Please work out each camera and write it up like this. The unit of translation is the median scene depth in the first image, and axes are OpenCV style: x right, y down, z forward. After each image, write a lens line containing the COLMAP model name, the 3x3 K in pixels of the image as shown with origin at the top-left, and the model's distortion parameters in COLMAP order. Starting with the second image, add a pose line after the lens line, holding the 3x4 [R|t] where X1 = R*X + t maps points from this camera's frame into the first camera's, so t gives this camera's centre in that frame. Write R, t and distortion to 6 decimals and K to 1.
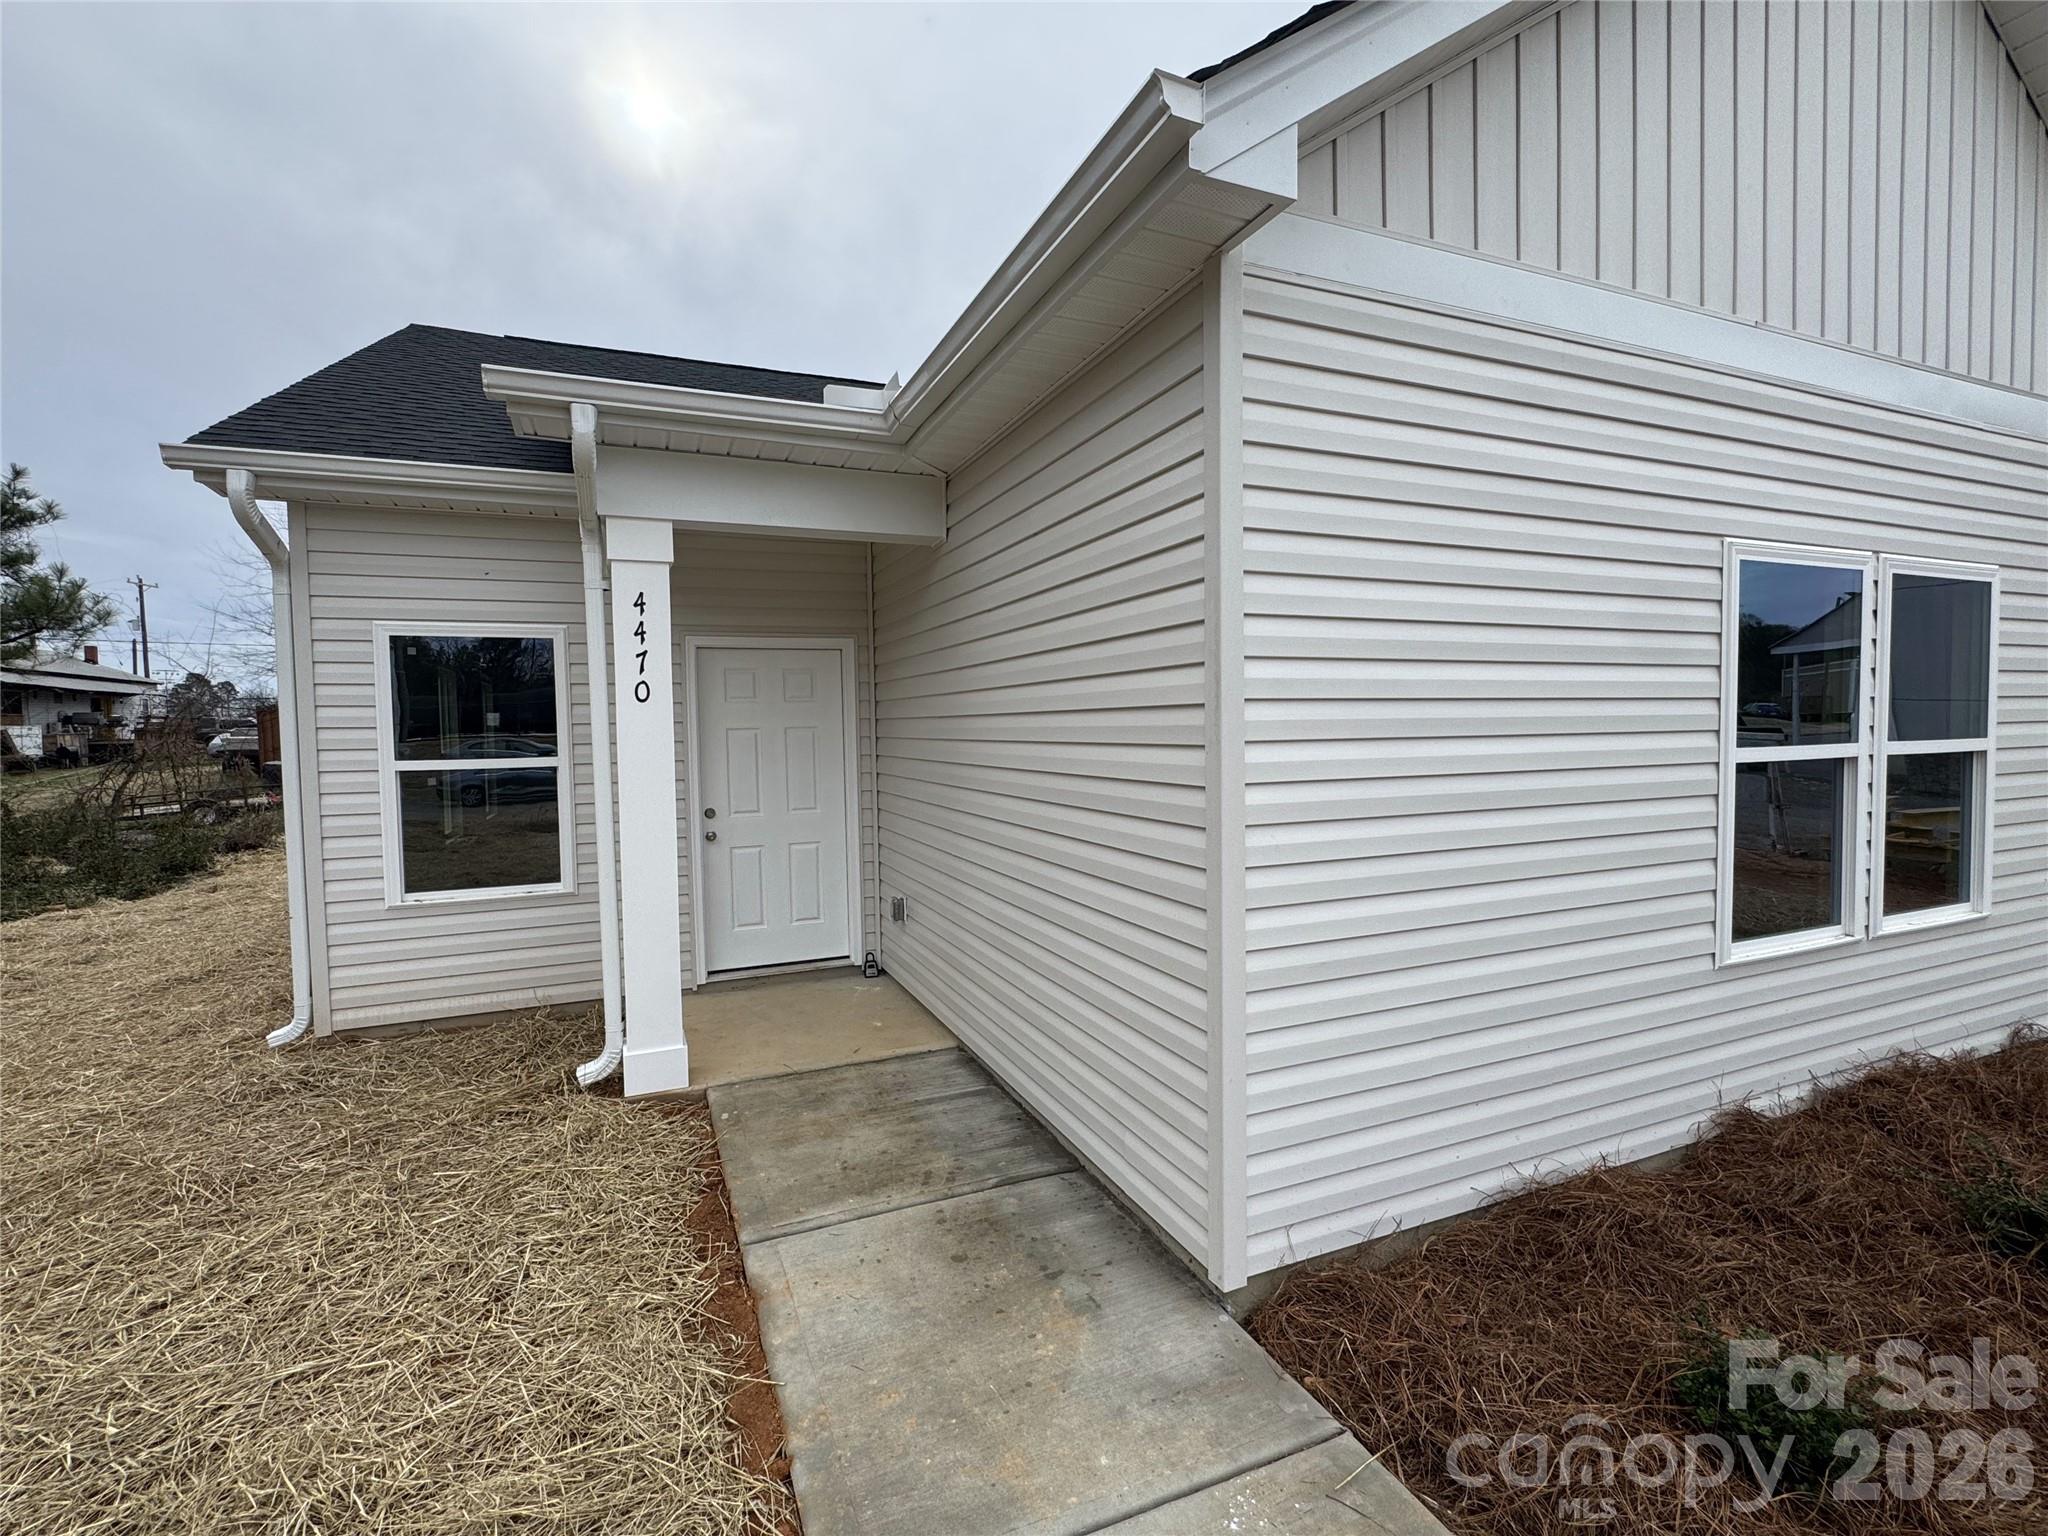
lens RADIAL K [[931.2, 0, 1022.7], [0, 931.2, 766.9], [0, 0, 1]] dist [-0.014371, 0.008413]
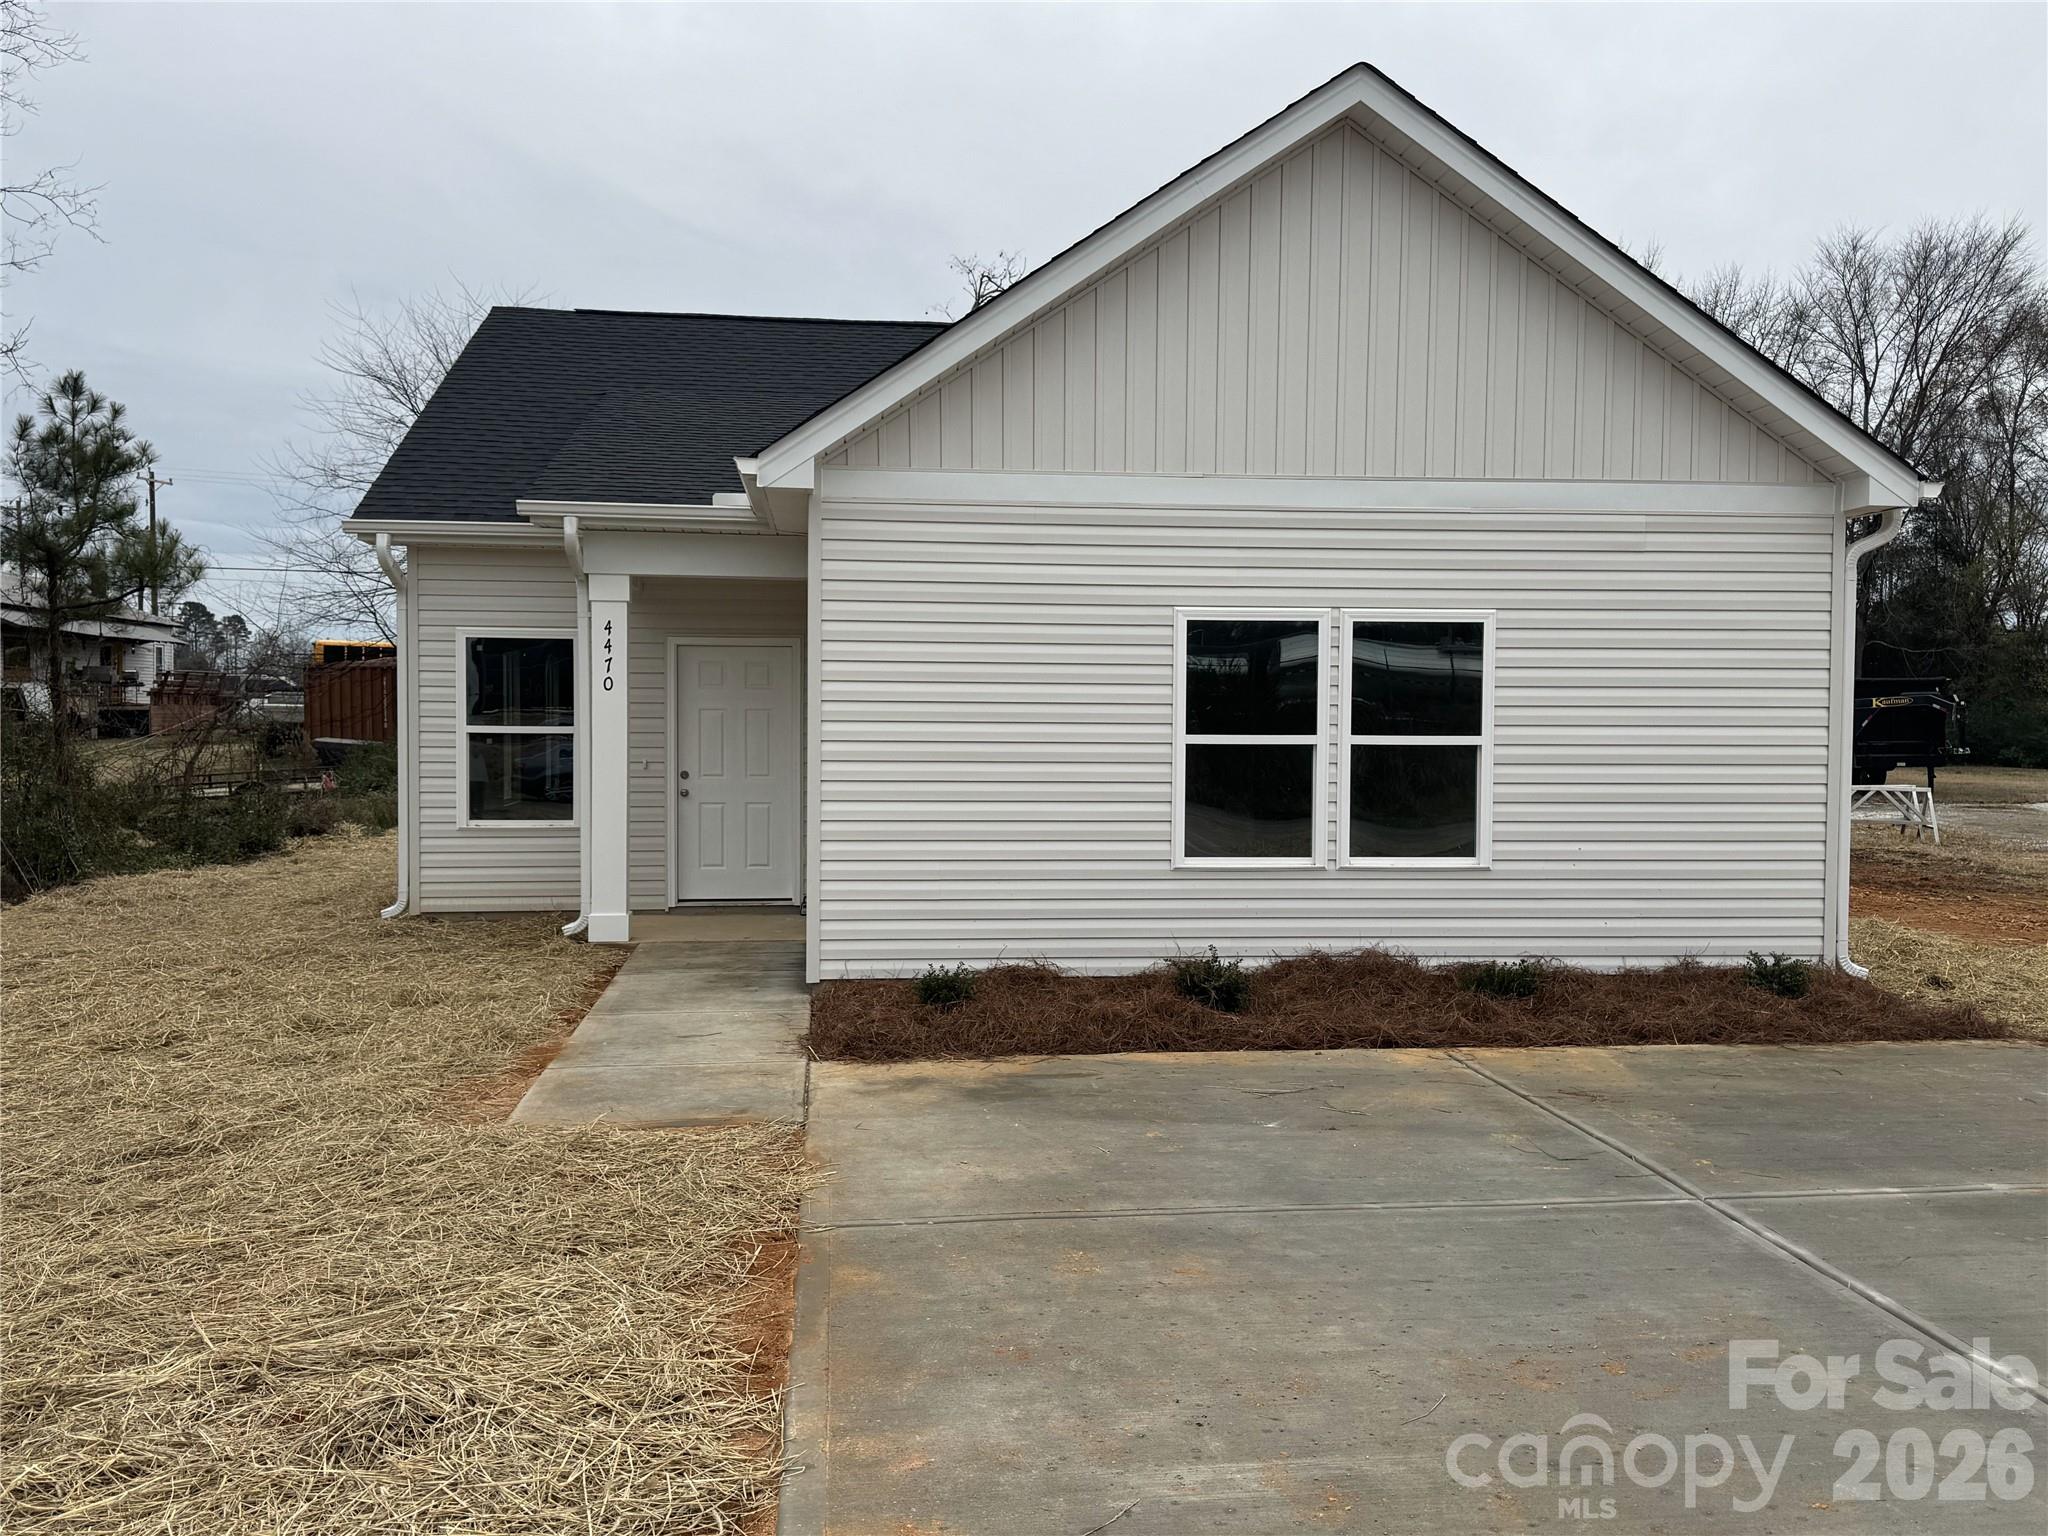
lens RADIAL K [[1773.3, 0, 1023.1], [0, 1773.3, 771.2], [0, 0, 1]] dist [0.133895, -0.207688]
pose [[0.956394, 0.032632, -0.290251, 1.112610], [-0.035564, 0.999356, -0.004830, 0.054887], [0.289907, 0.014941, 0.956938, -1.638016]]
